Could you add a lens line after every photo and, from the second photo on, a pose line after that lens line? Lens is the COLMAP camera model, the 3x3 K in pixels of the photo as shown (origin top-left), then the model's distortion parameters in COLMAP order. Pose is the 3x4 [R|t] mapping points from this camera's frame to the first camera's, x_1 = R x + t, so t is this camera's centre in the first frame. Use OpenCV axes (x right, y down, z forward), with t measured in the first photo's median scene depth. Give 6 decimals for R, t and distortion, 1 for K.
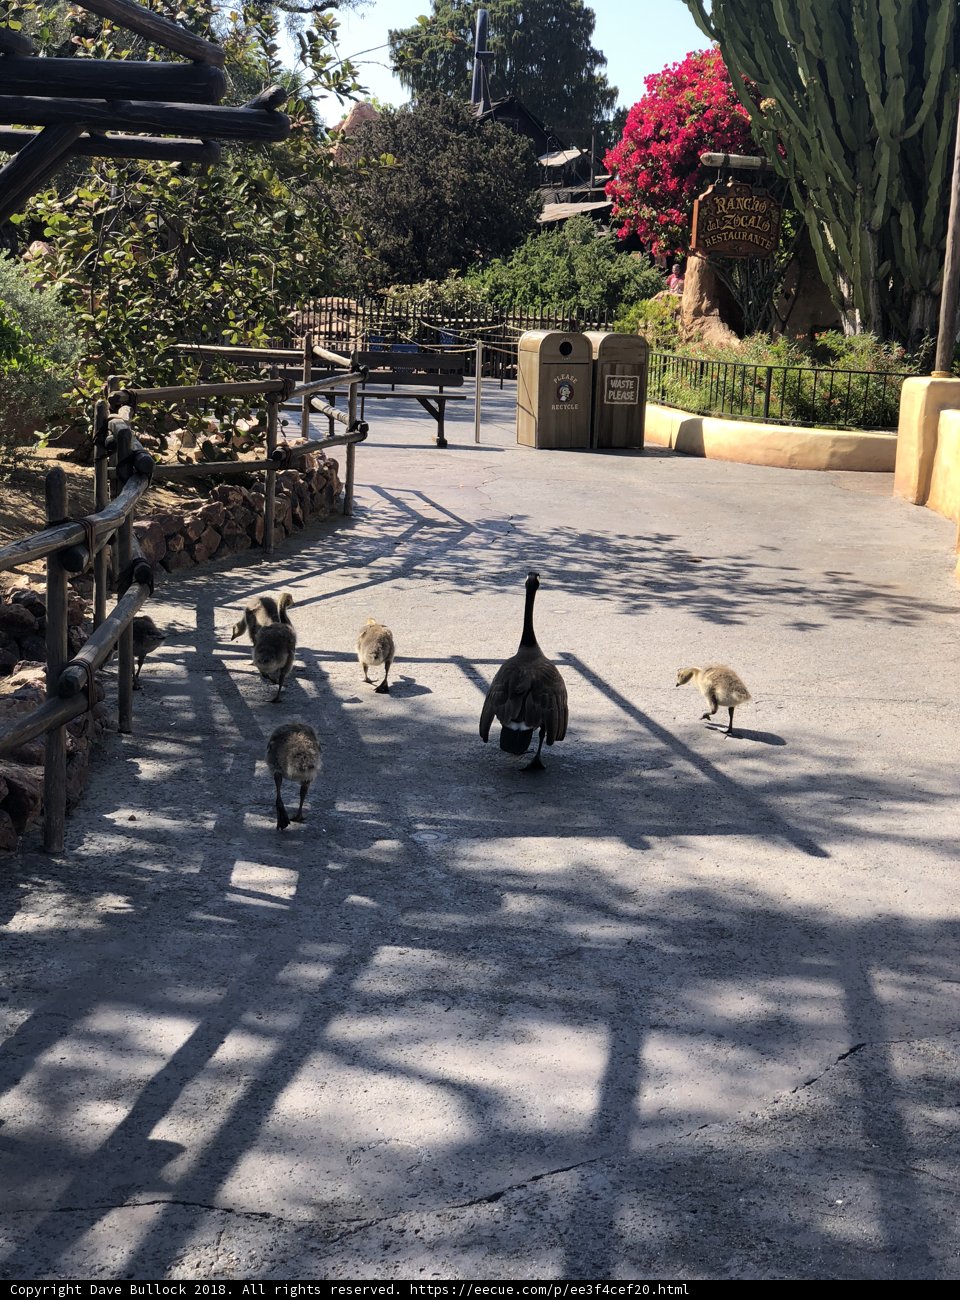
lens RADIAL K [[1655.1, 0, 491.4], [0, 1655.1, 653.8], [0, 0, 1]] dist [0.034742, -0.263488]
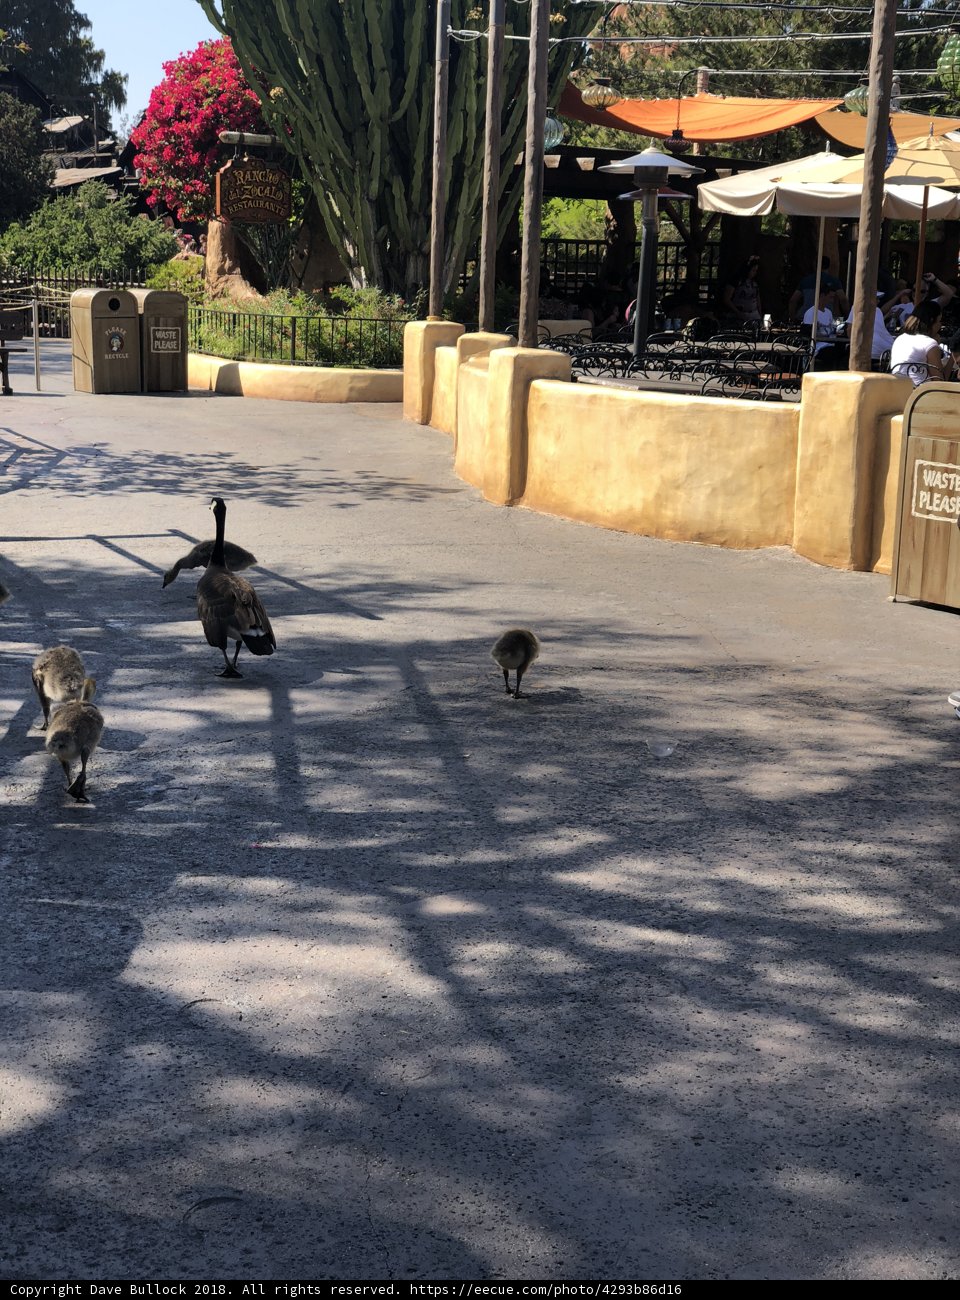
lens RADIAL K [[1661.3, 0, 480.0], [0, 1661.3, 650.0], [0, 0, 1]] dist [0.036740, -0.265710]
pose [[0.958978, -0.073826, 0.273699, -0.045634], [0.068311, 0.997224, 0.029638, 0.036726], [-0.275127, -0.009725, 0.961359, -0.174150]]
